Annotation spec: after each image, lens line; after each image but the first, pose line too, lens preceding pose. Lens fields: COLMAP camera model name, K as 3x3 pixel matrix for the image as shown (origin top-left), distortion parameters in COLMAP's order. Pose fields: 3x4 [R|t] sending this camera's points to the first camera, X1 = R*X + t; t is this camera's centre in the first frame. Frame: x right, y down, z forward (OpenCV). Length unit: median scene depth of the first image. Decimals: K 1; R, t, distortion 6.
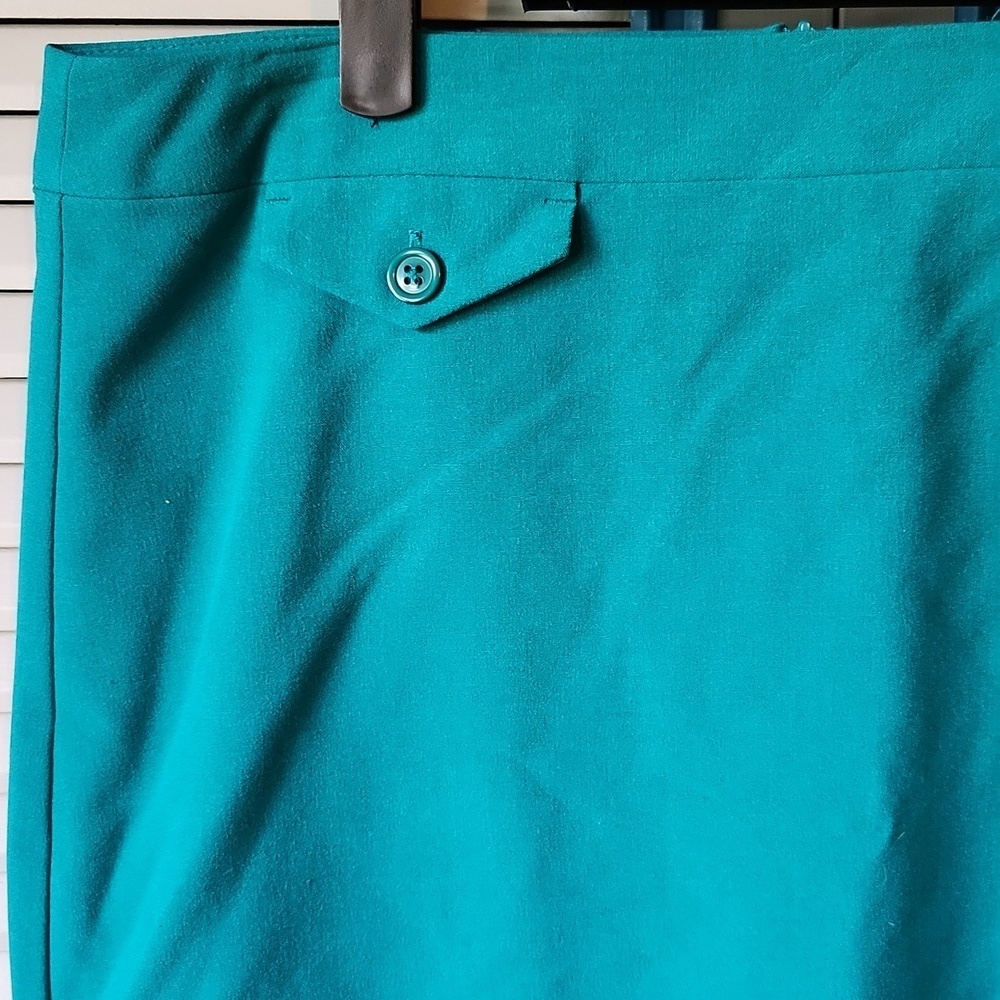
lens RADIAL K [[1437.5, 0, 522.5], [0, 1437.5, 511.2], [0, 0, 1]] dist [0.048145, 0.000000]
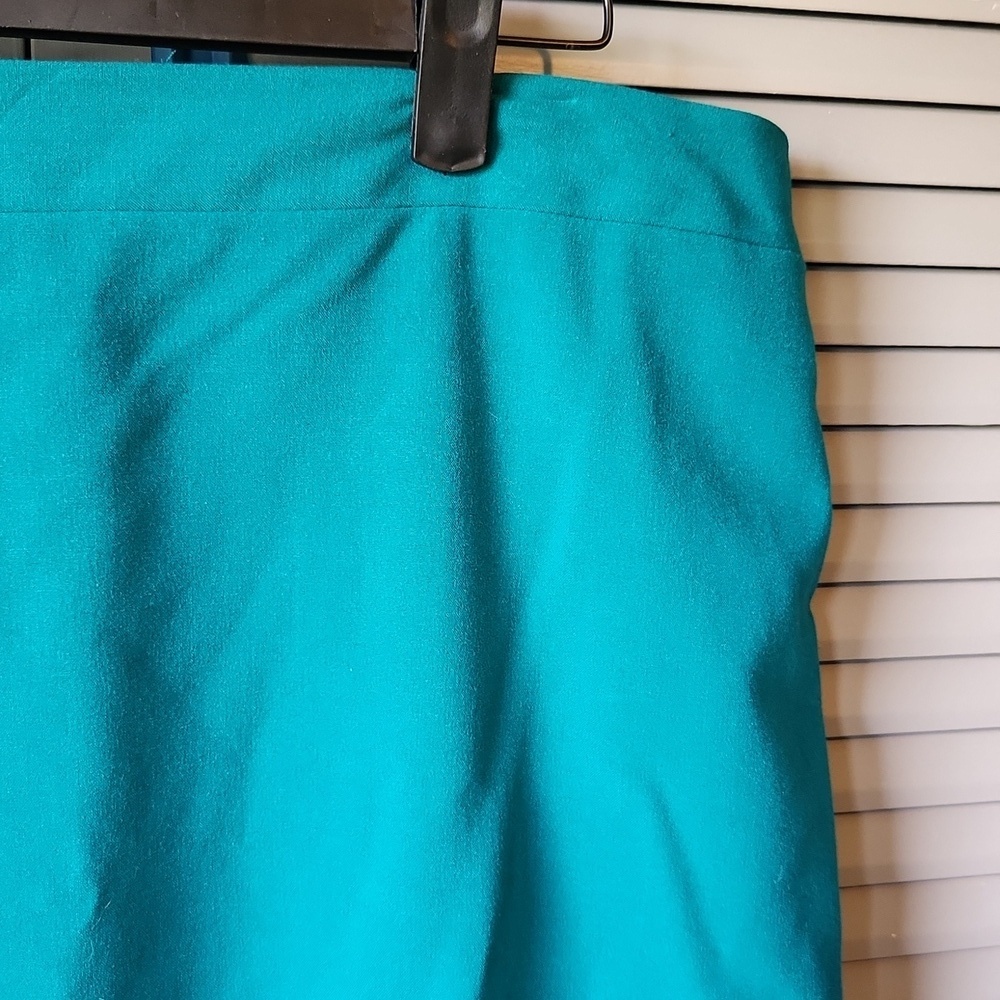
lens RADIAL K [[1437.5, 0, 496.2], [0, 1437.5, 499.9], [0, 0, 1]] dist [0.048145, 0.000000]
pose [[0.956992, -0.022281, 0.289257, 0.235739], [0.029824, 0.999320, -0.021697, -0.013747], [-0.288577, 0.029390, 0.957006, 0.006042]]
